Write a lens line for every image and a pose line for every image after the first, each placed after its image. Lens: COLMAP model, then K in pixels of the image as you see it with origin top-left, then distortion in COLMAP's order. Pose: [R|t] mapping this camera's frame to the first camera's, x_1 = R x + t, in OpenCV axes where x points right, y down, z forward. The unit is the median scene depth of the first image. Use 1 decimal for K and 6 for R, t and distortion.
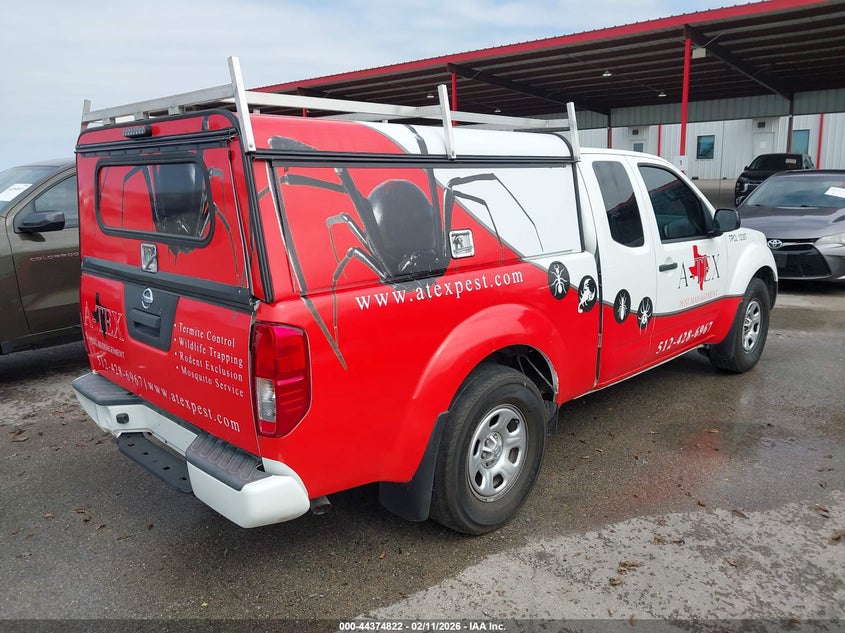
lens RADIAL K [[674.2, 0, 423.6], [0, 674.2, 318.9], [0, 0, 1]] dist [0.014957, -0.009226]
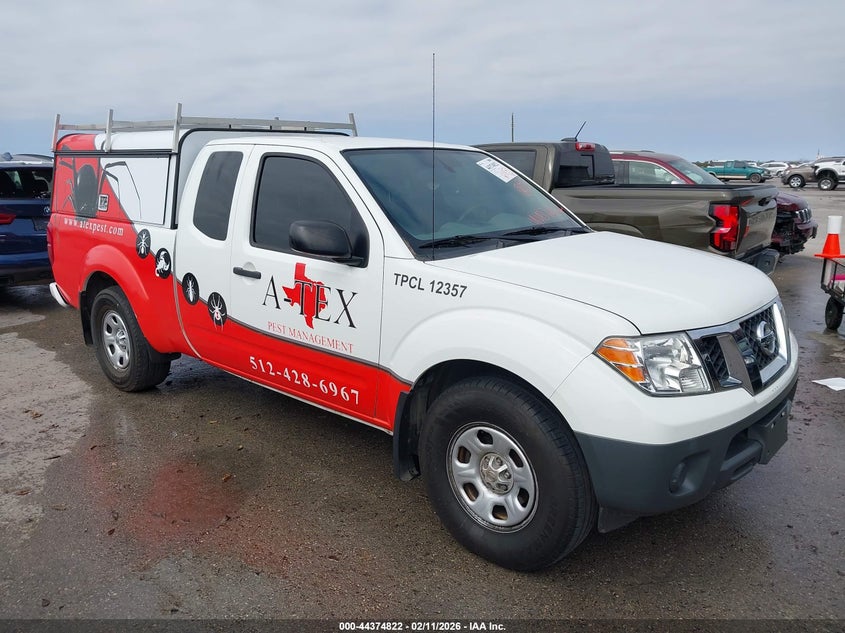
lens RADIAL K [[674.2, 0, 423.5], [0, 674.2, 314.3], [0, 0, 1]] dist [0.014957, -0.009226]
pose [[0.049185, 0.245467, -0.968156, 1.521456], [-0.204814, 0.951209, 0.230765, -0.338828], [0.977564, 0.186942, 0.097060, 1.415294]]
